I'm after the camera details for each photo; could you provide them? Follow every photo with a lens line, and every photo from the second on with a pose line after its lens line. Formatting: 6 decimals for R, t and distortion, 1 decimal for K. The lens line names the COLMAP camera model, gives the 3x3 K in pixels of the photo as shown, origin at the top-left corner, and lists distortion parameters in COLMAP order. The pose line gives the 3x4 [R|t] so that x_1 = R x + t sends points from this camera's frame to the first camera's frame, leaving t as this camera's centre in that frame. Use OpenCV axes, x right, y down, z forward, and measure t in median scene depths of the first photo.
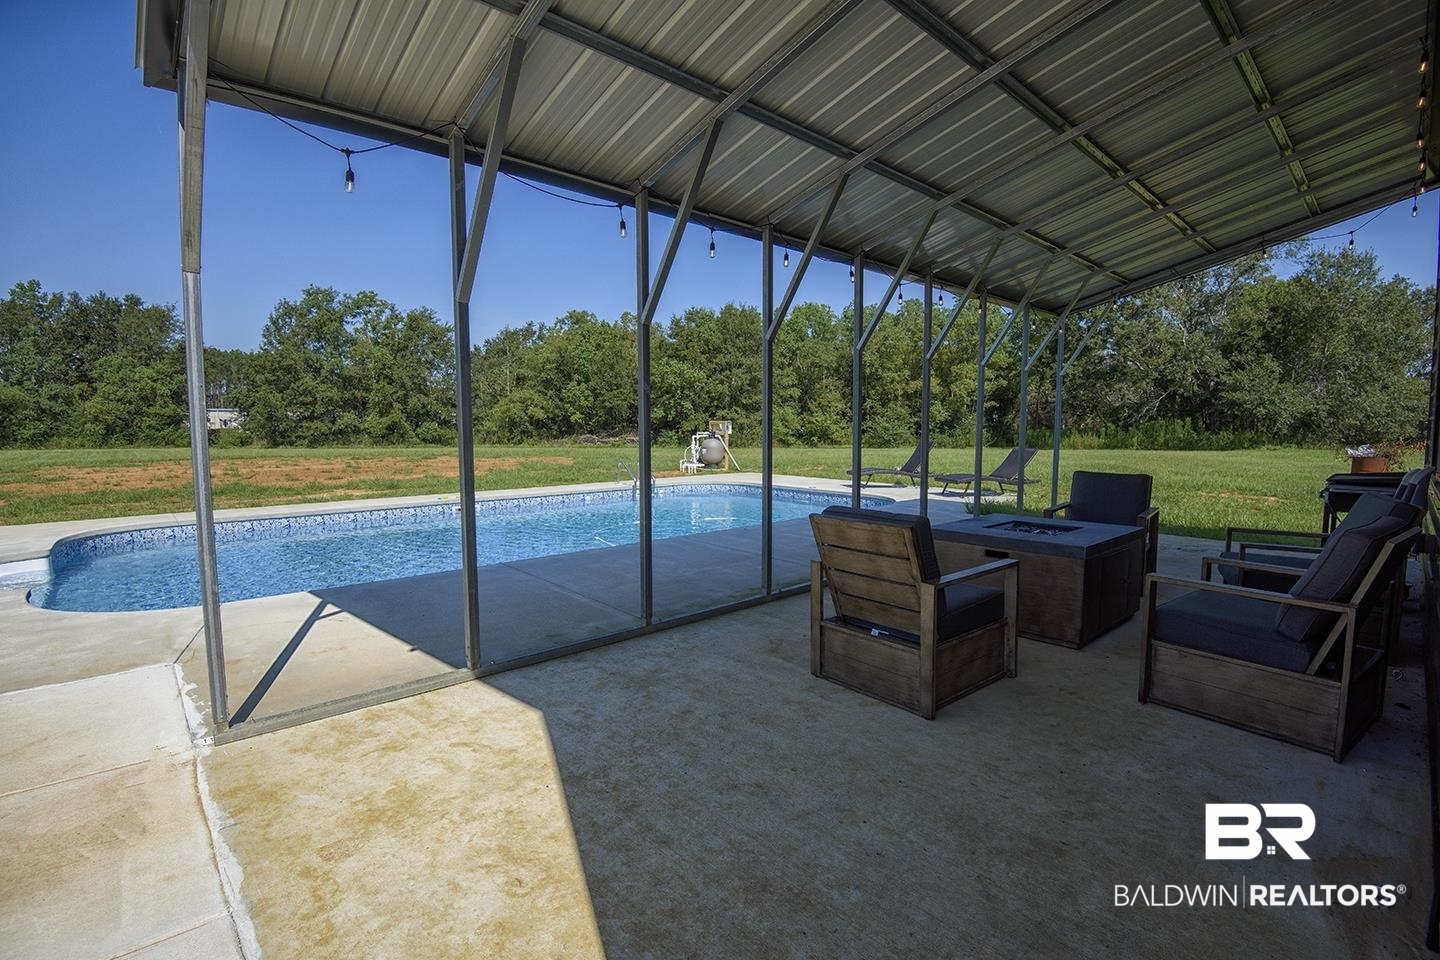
lens RADIAL K [[641.3, 0, 724.9], [0, 641.3, 483.3], [0, 0, 1]] dist [-0.000198, -0.019653]
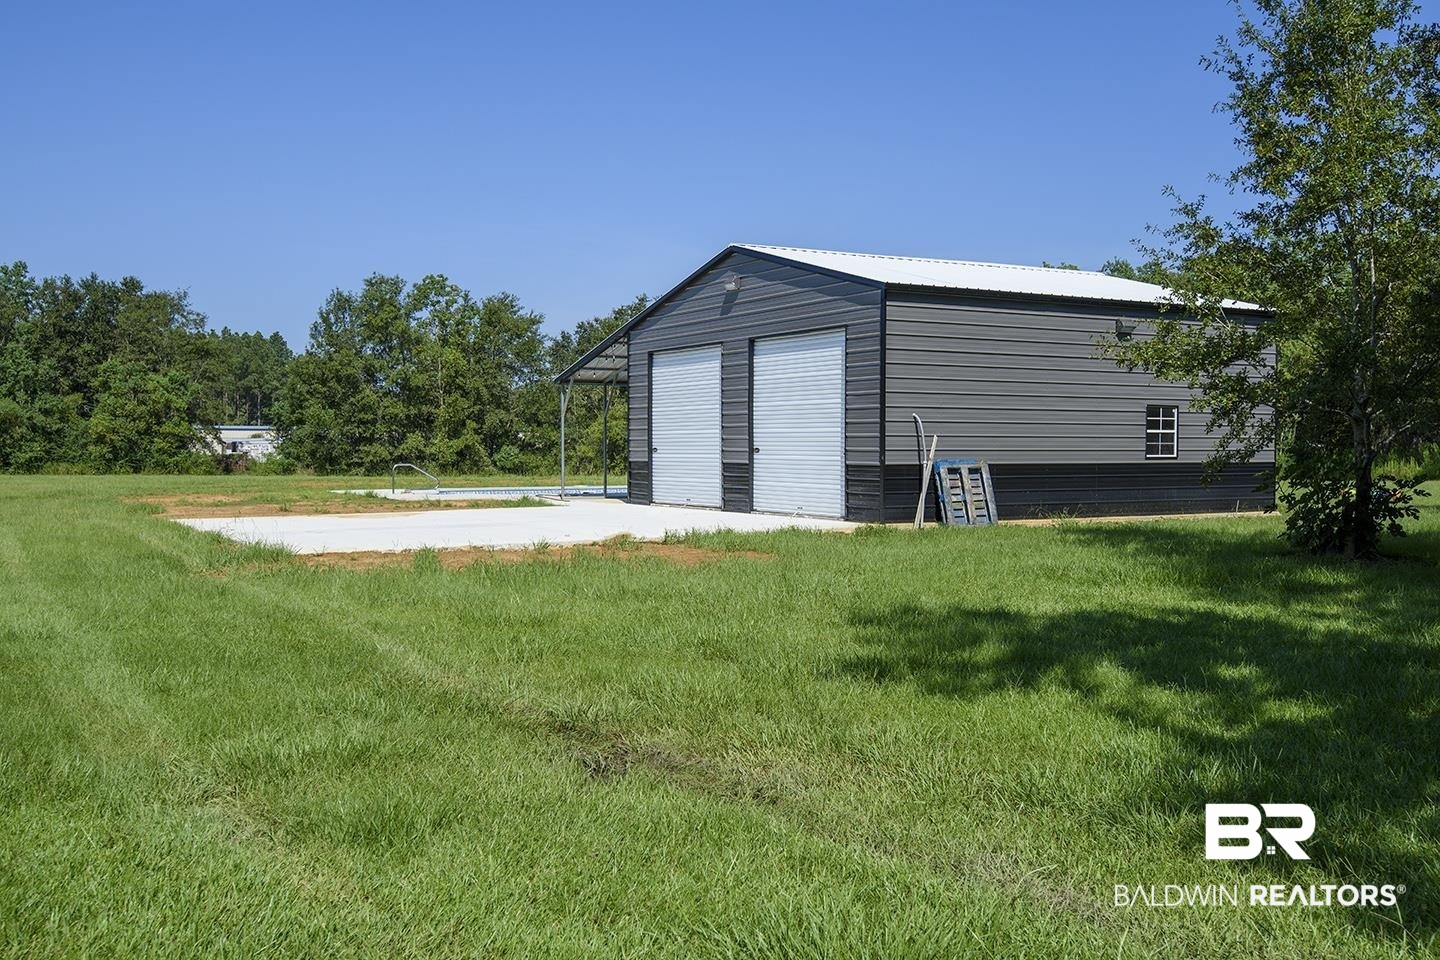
lens RADIAL K [[1344.2, 0, 720.3], [0, 1344.2, 462.3], [0, 0, 1]] dist [0.191543, 0.005829]
pose [[0.971731, 0.001351, -0.236086, 0.162020], [-0.020940, 0.996536, -0.080487, 0.048706], [0.235159, 0.083155, 0.968393, -0.494669]]
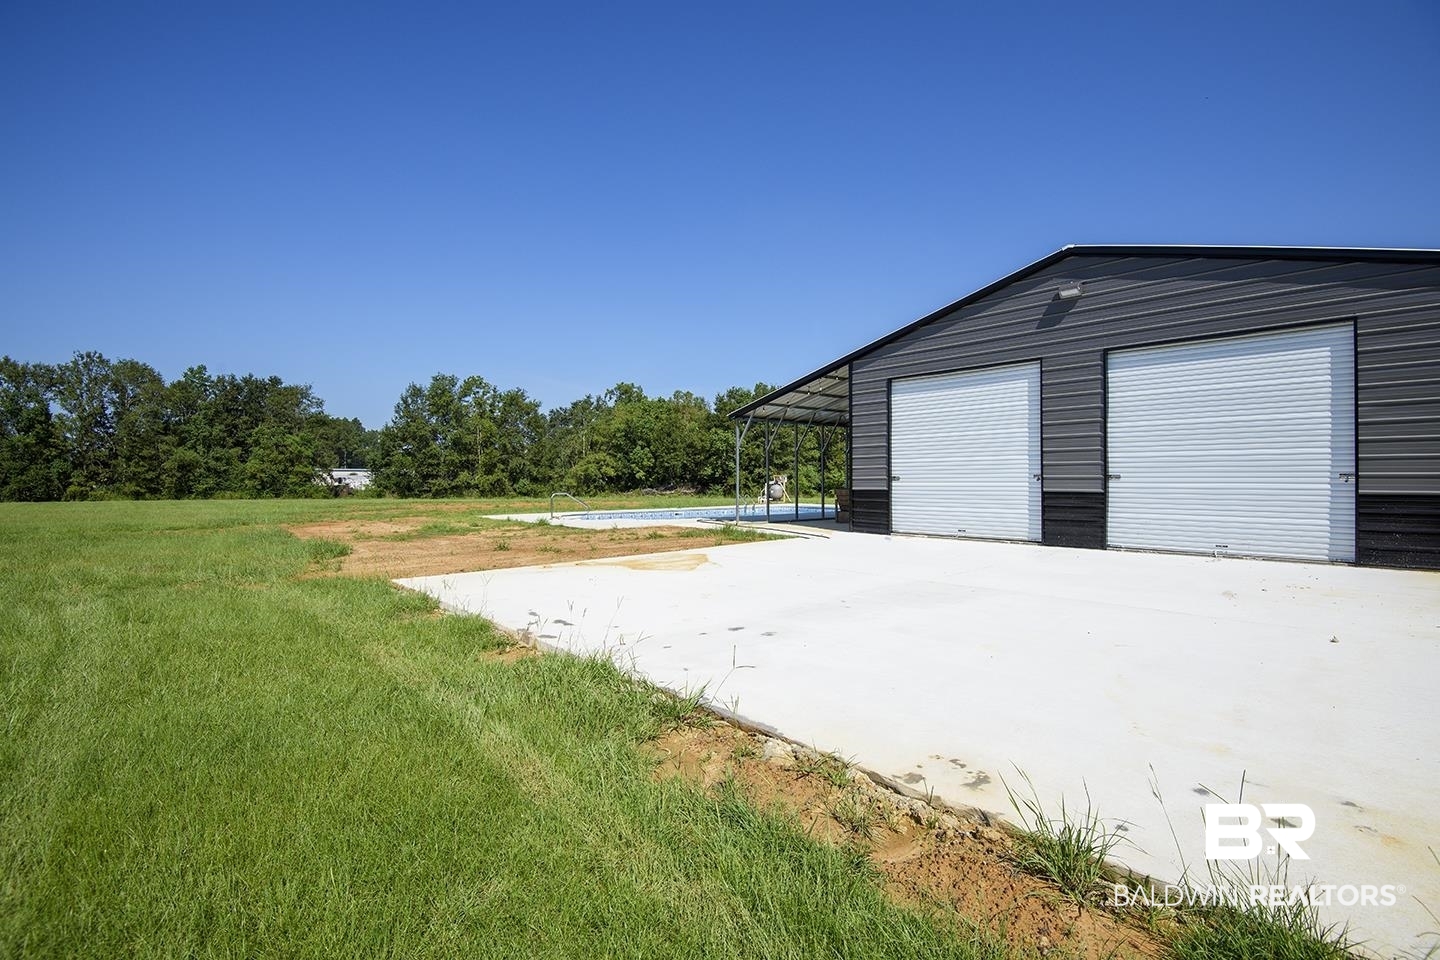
lens RADIAL K [[649.7, 0, 723.6], [0, 649.7, 474.9], [0, 0, 1]] dist [0.037162, -0.024237]
pose [[0.999558, -0.004382, -0.029421, -0.032995], [0.001350, 0.994753, -0.102302, 0.027680], [0.029714, 0.102217, 0.994318, -0.258690]]
